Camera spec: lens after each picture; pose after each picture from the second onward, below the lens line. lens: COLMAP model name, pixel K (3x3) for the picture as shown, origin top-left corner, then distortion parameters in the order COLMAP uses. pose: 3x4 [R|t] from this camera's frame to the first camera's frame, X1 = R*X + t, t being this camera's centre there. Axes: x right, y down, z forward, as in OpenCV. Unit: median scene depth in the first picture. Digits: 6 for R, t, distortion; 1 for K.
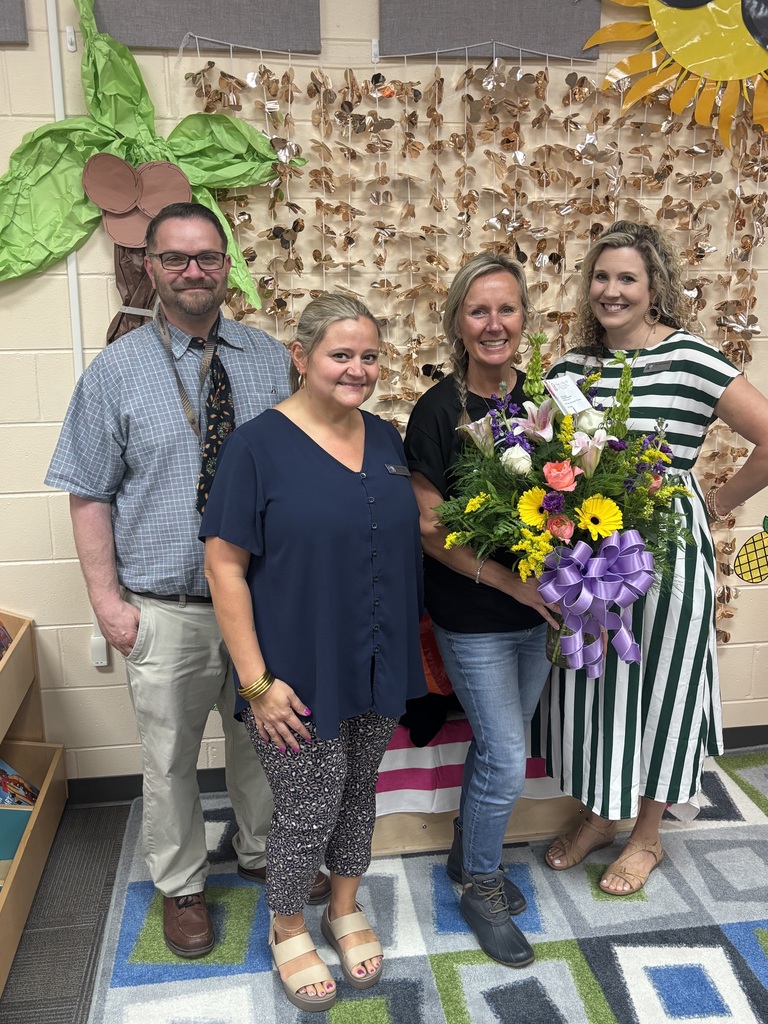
lens RADIAL K [[951.5, 0, 386.4], [0, 951.5, 512.6], [0, 0, 1]] dist [0.026739, 0.000000]
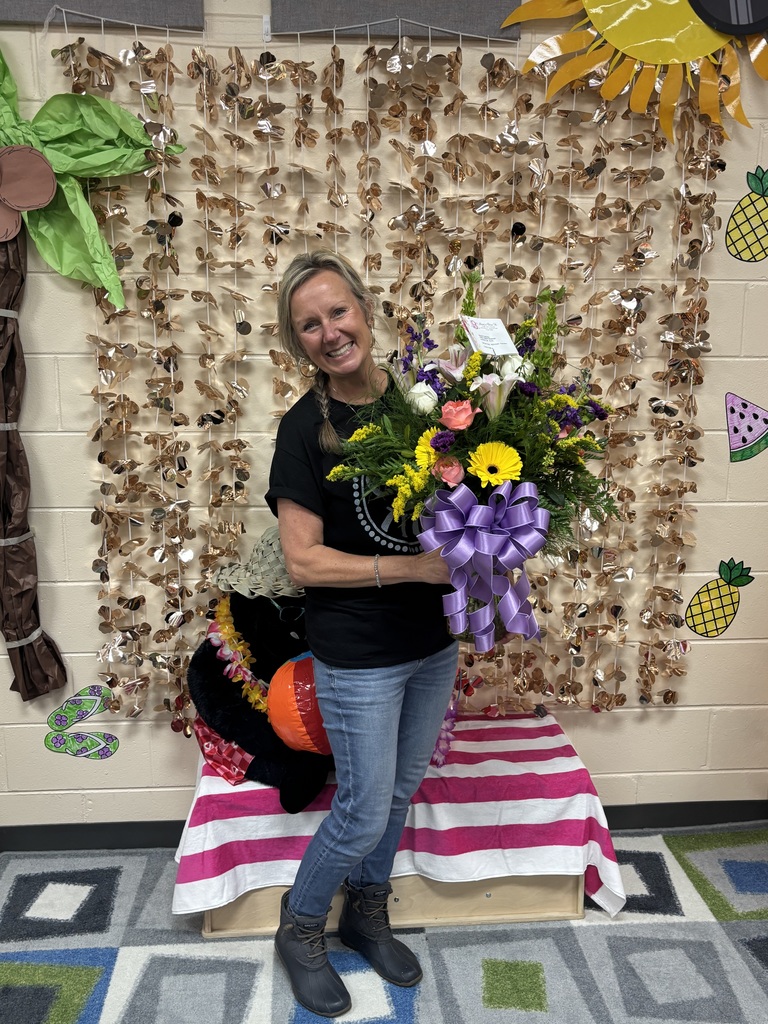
lens RADIAL K [[951.5, 0, 381.3], [0, 951.5, 511.9], [0, 0, 1]] dist [0.026739, 0.000000]
pose [[0.997728, 0.028052, -0.061258, 0.158037], [-0.030462, 0.998784, -0.038759, 0.002767], [0.060096, 0.040537, 0.997369, 0.122570]]
